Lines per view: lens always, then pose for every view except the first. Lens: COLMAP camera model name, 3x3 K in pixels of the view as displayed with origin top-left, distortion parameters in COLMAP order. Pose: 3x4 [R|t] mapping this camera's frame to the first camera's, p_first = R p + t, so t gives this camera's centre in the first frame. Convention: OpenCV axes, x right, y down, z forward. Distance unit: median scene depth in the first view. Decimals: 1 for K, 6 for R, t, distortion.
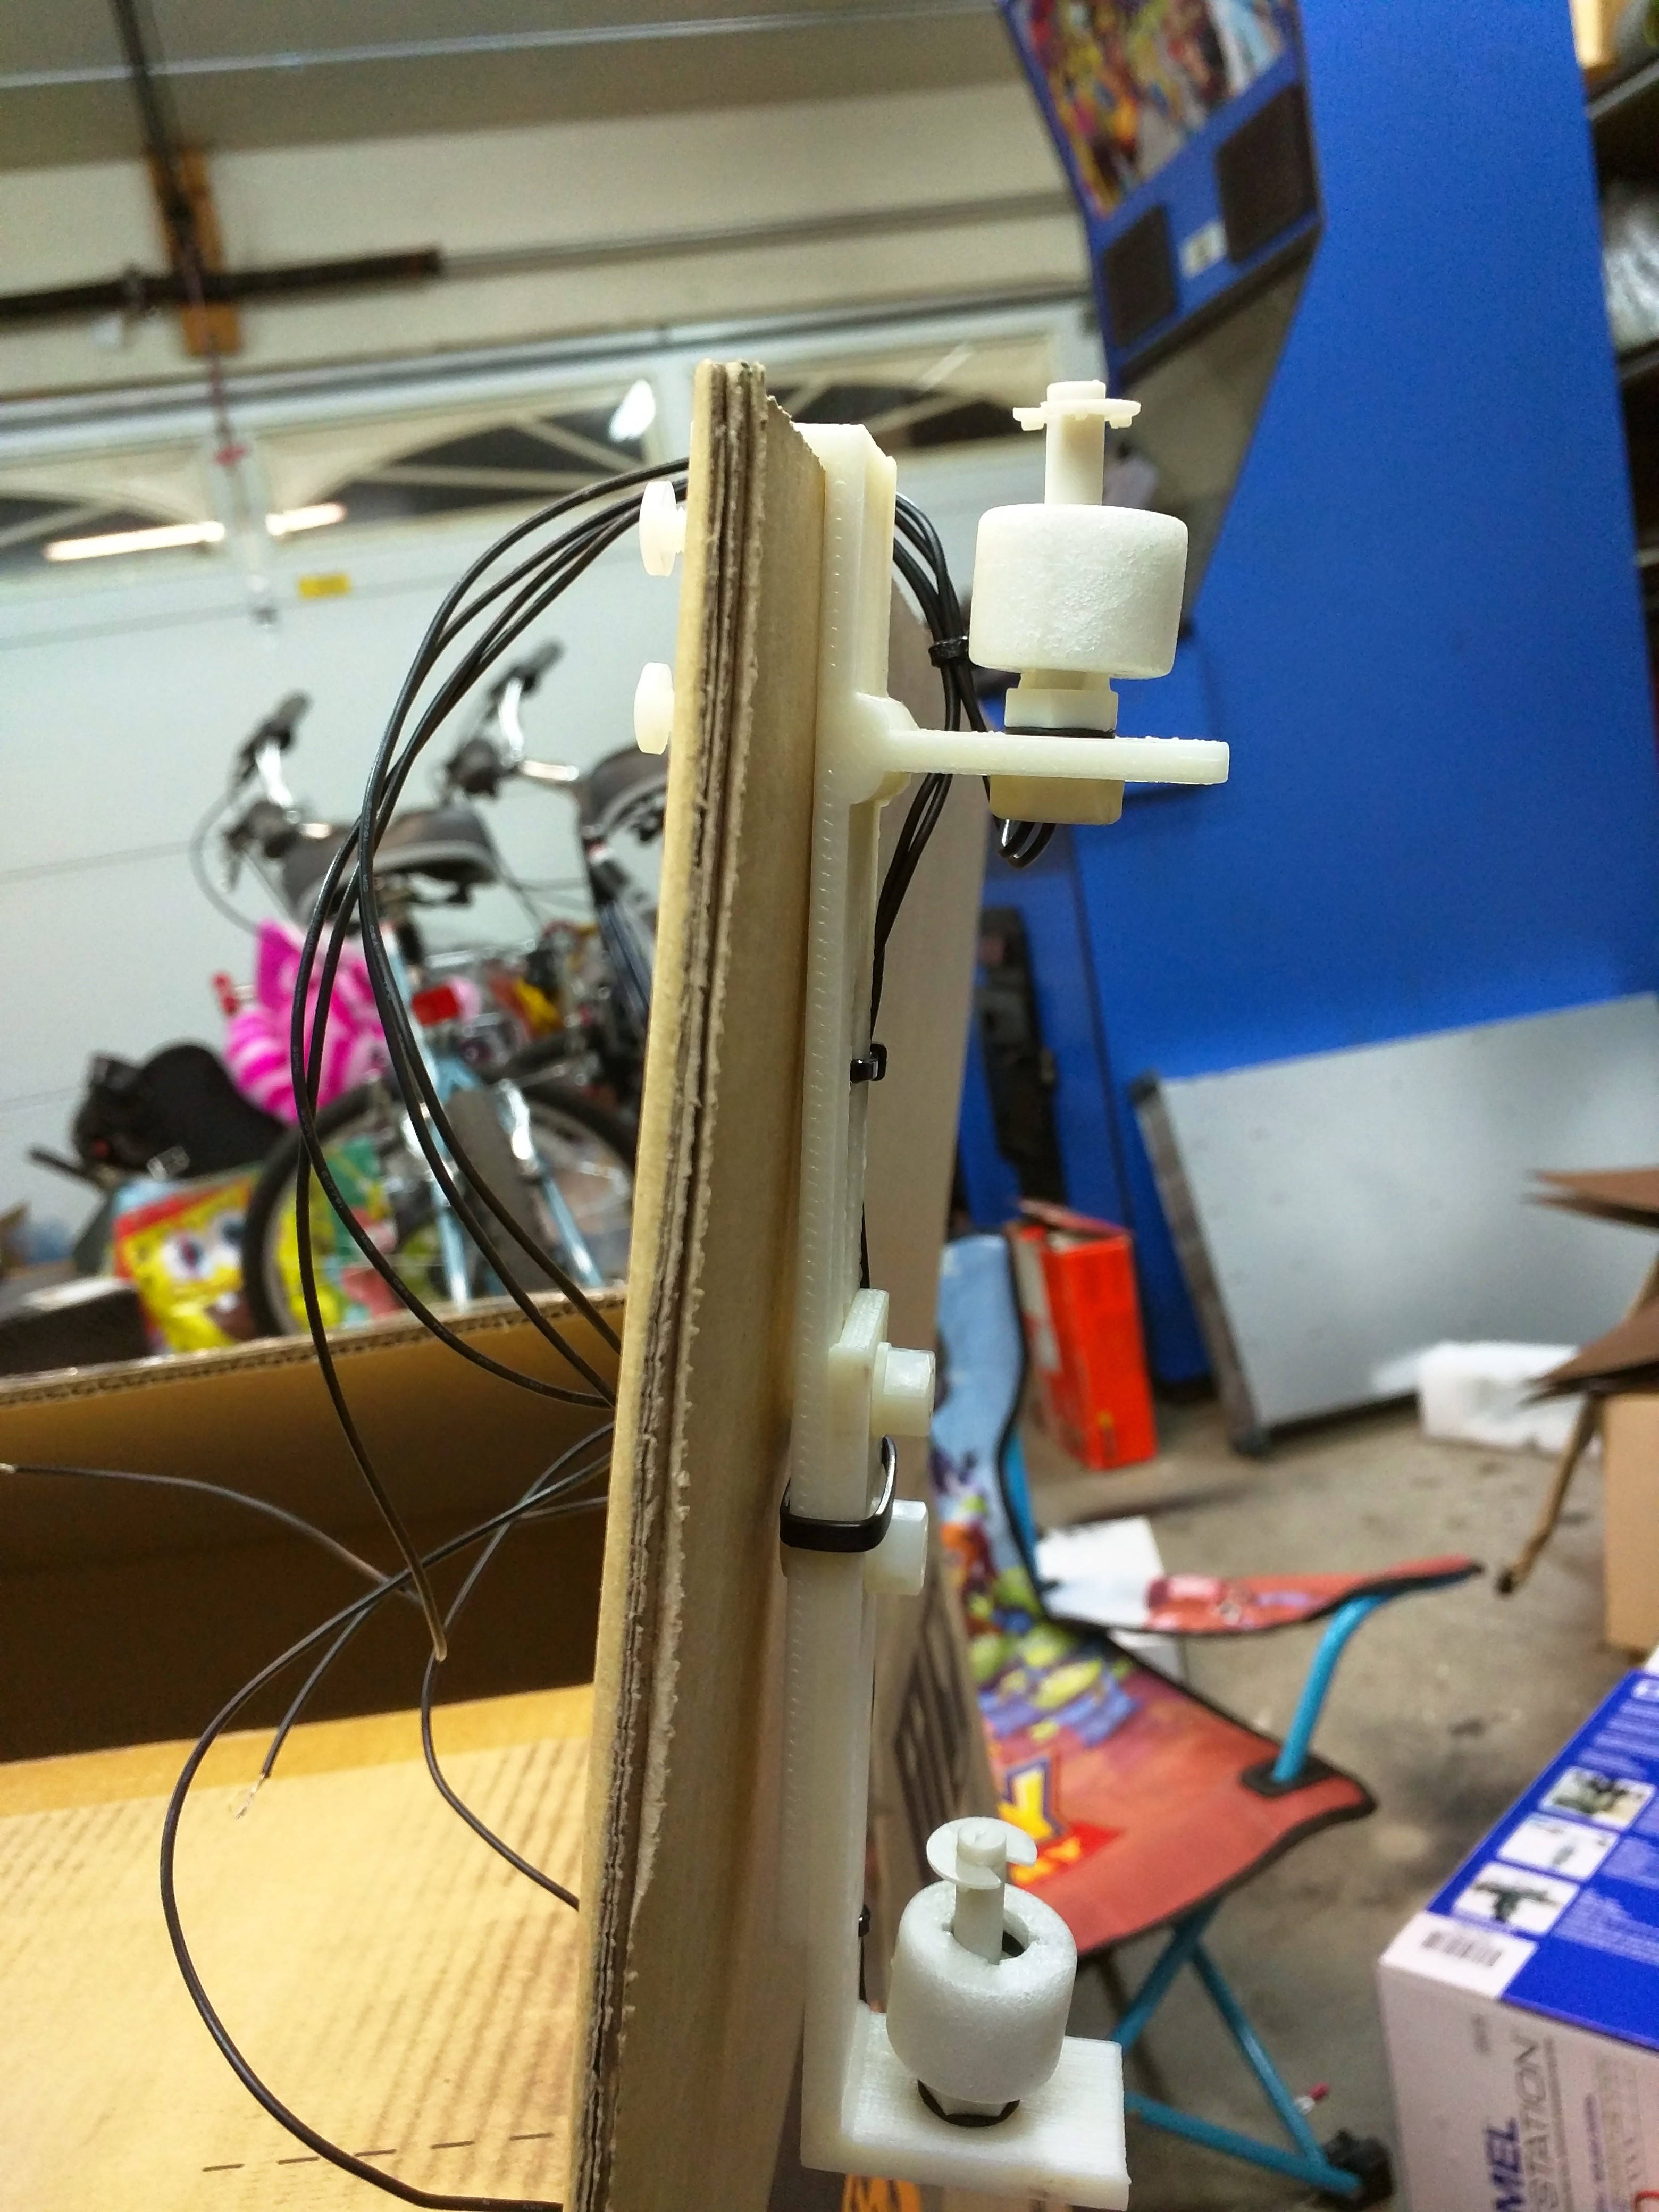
lens RADIAL K [[1964.2, 0, 767.0], [0, 1964.2, 1082.2], [0, 0, 1]] dist [0.077305, -0.151199]
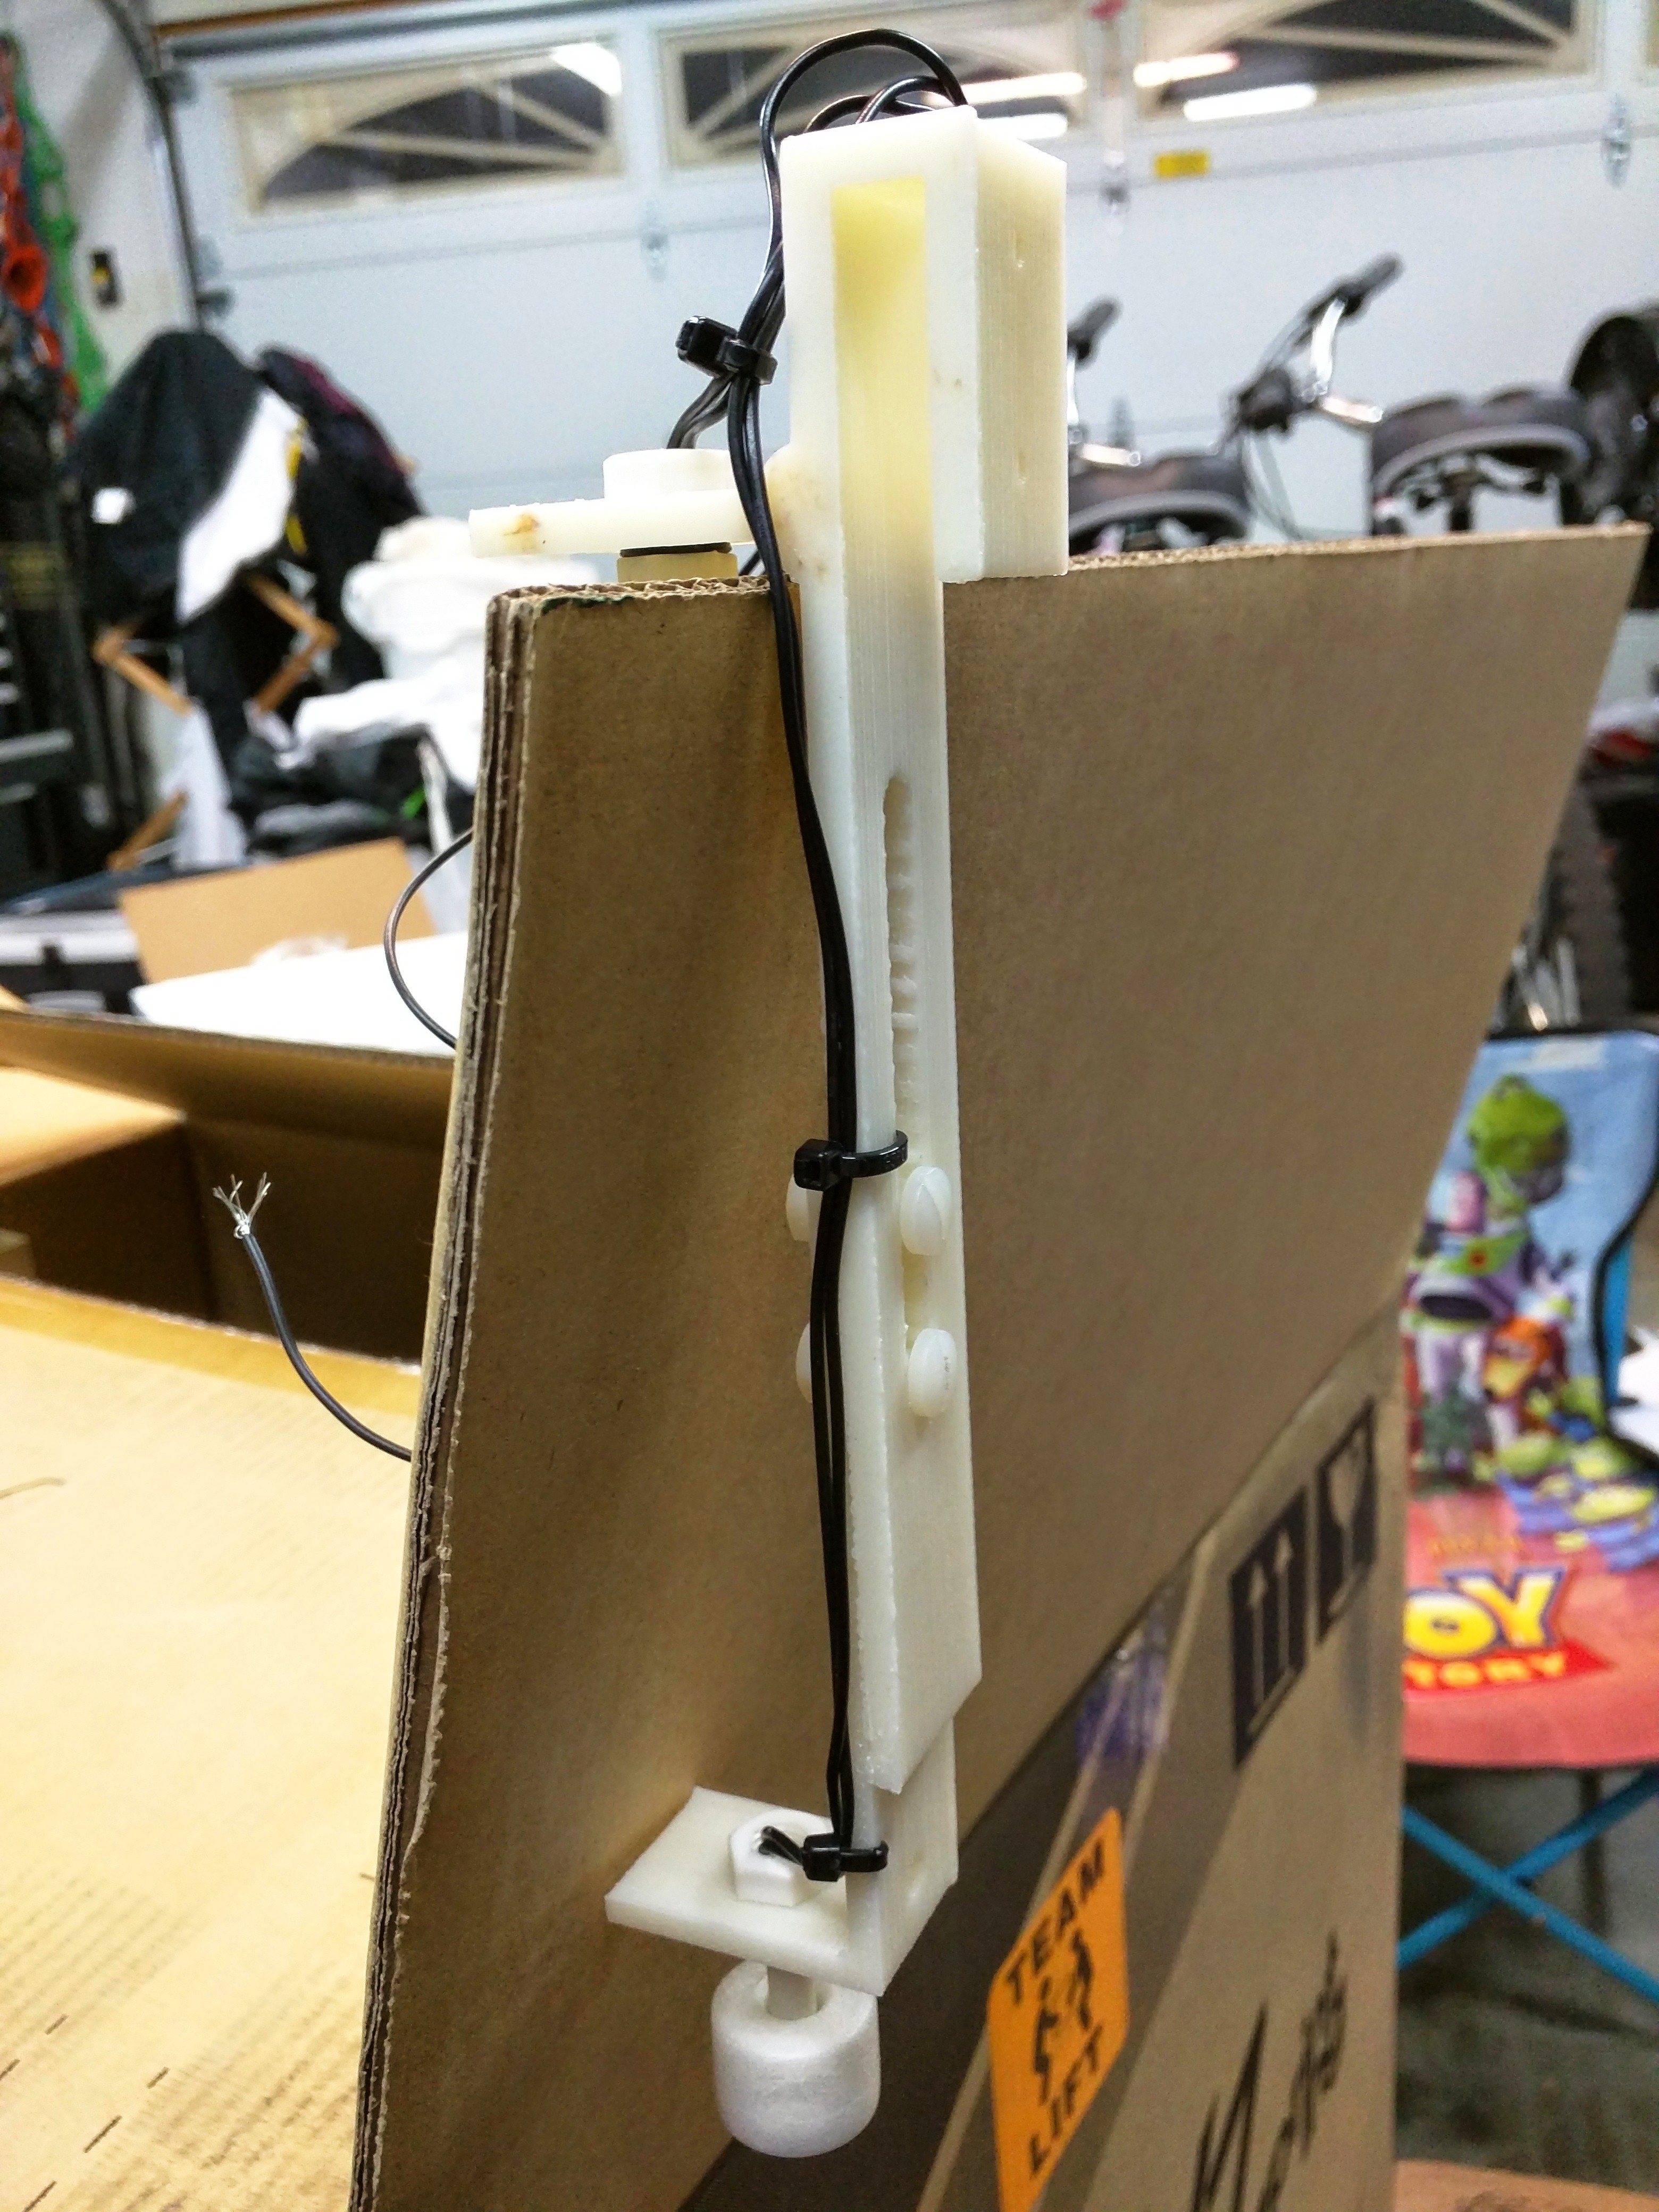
lens RADIAL K [[1972.3, 0, 829.5], [0, 1972.3, 1106.0], [0, 0, 1]] dist [0.004980, 0.003184]
pose [[0.912093, 0.221911, -0.344734, 0.094050], [-0.138989, 0.958422, 0.249217, -0.068847], [0.385705, -0.179394, 0.905013, 0.018019]]
